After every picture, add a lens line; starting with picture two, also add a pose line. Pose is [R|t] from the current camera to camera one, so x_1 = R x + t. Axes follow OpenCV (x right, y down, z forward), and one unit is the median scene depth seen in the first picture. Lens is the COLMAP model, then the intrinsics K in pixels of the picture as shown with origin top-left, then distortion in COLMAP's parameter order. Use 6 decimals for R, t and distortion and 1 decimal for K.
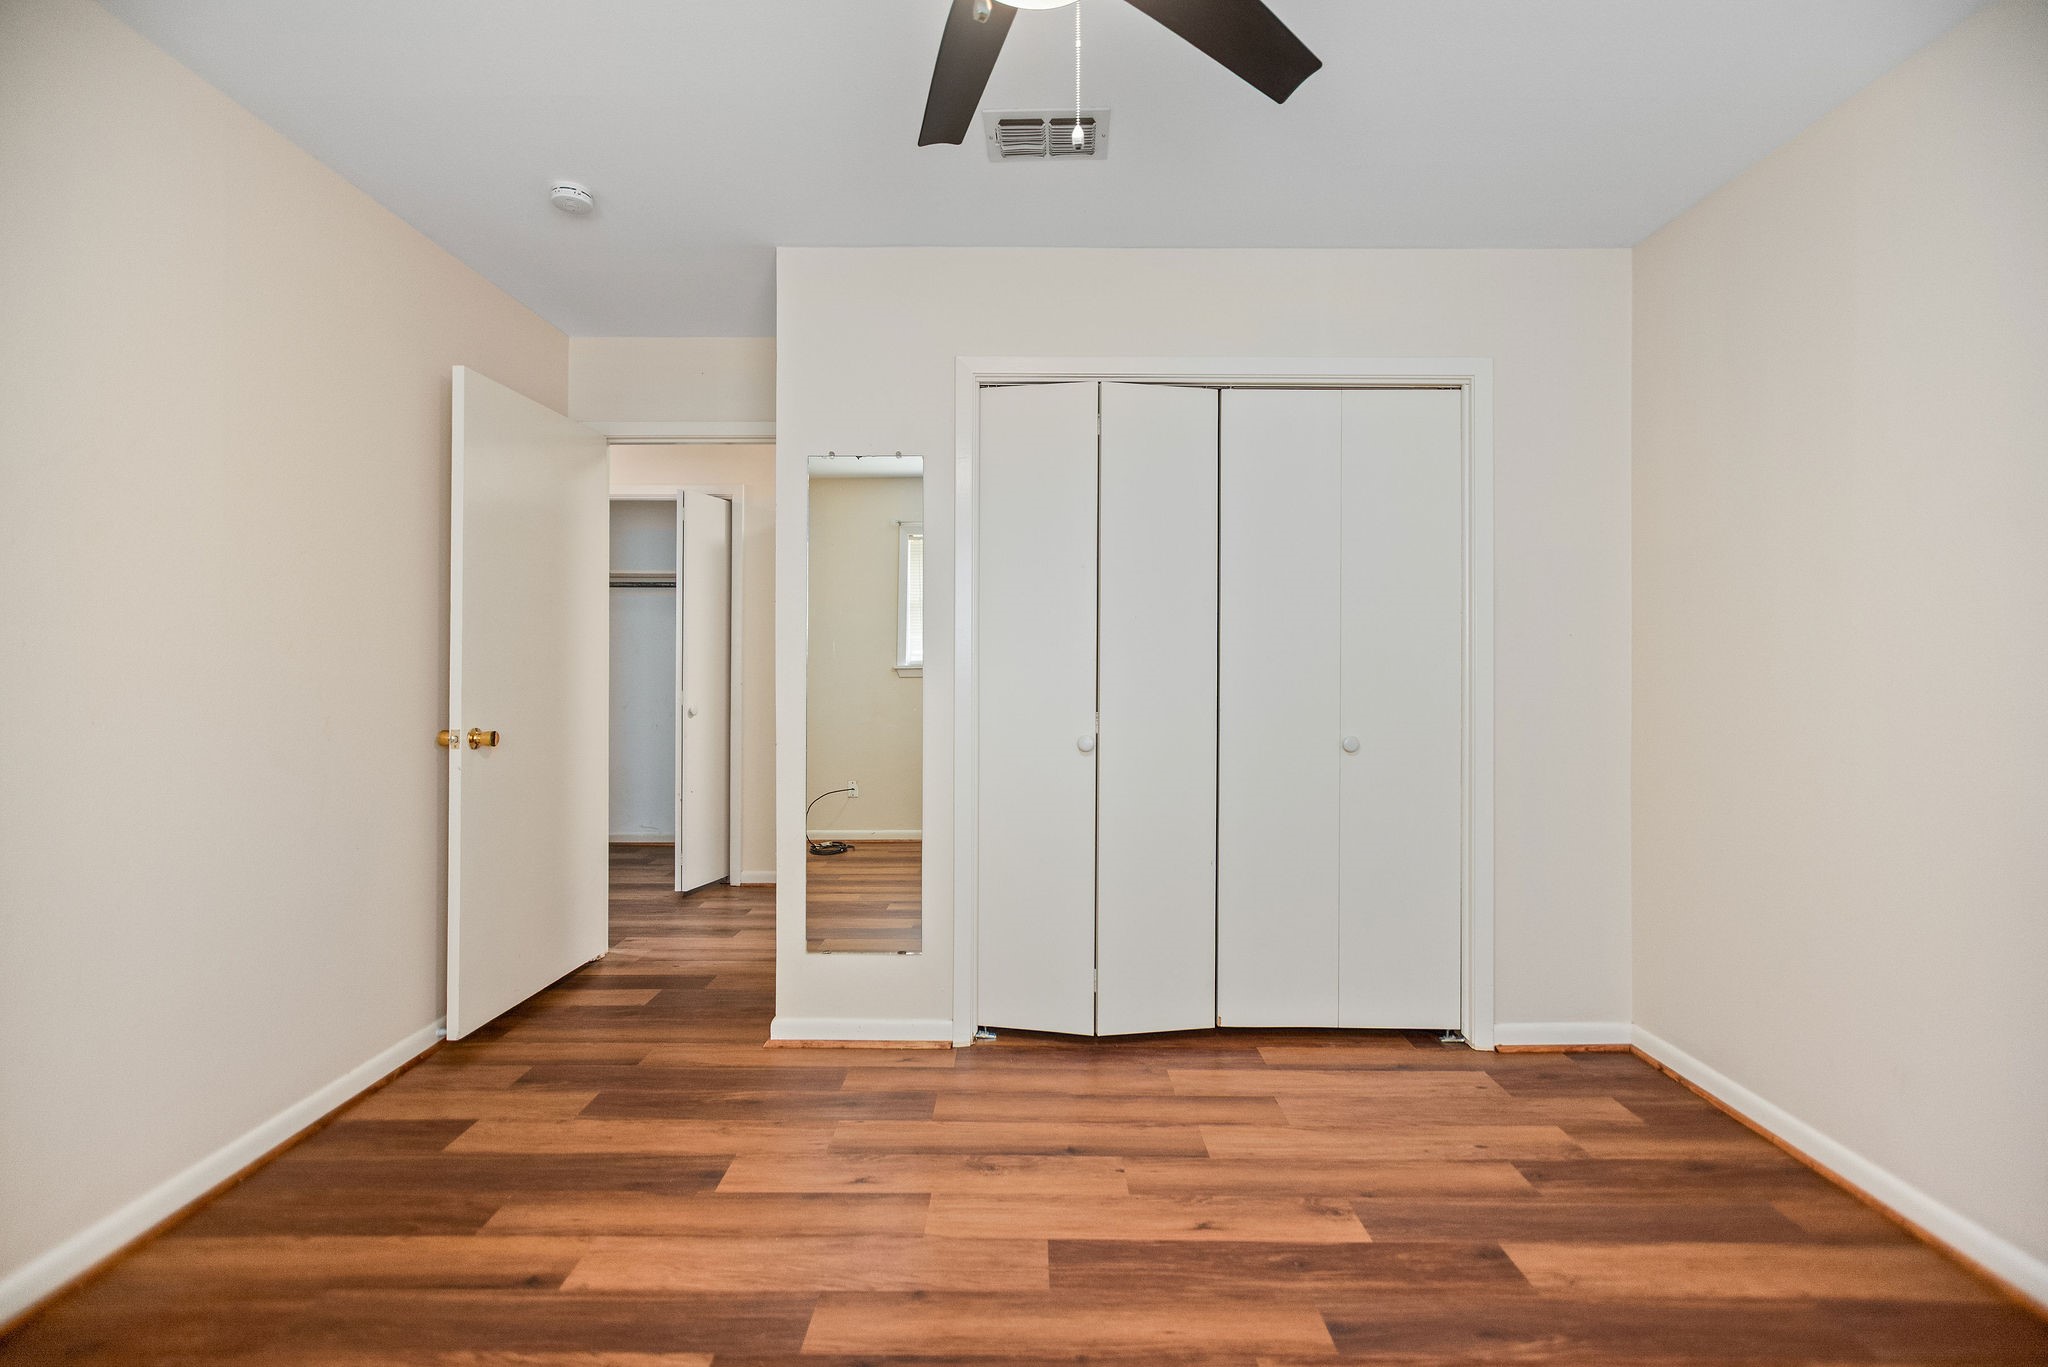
lens RADIAL K [[905.2, 0, 1027.8], [0, 905.2, 663.8], [0, 0, 1]] dist [-0.008403, 0.000236]
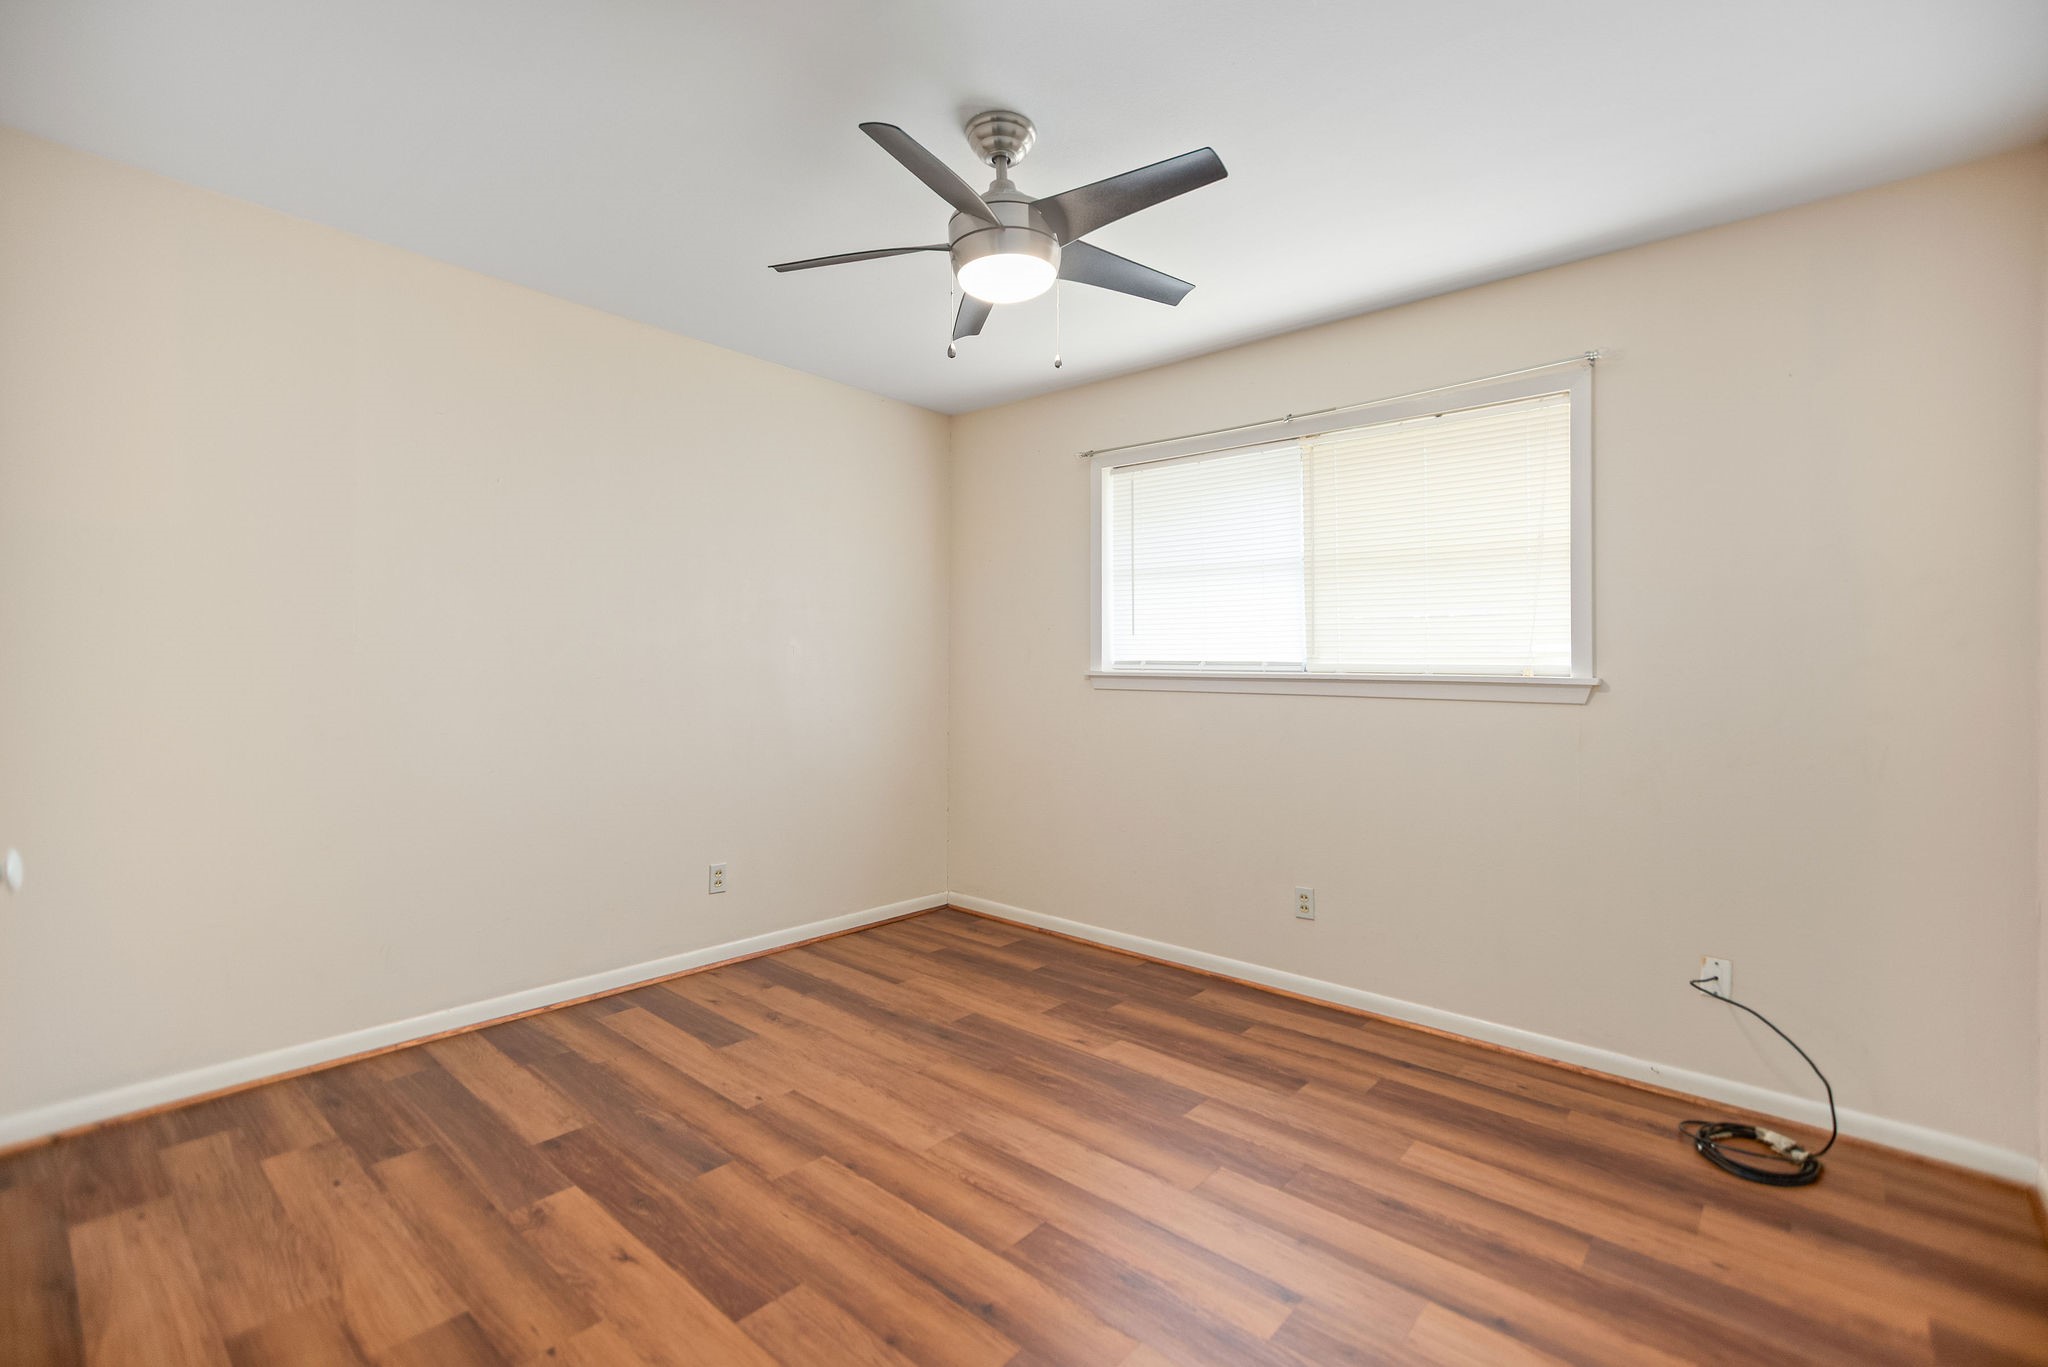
lens RADIAL K [[916.0, 0, 1024.0], [0, 916.0, 683.5], [0, 0, 1]] dist [0.030409, 0.016481]
pose [[-0.758416, -0.025245, 0.651281, -0.765366], [-0.020442, 0.999679, 0.014944, -0.009500], [-0.651450, -0.001980, -0.758689, 1.492139]]
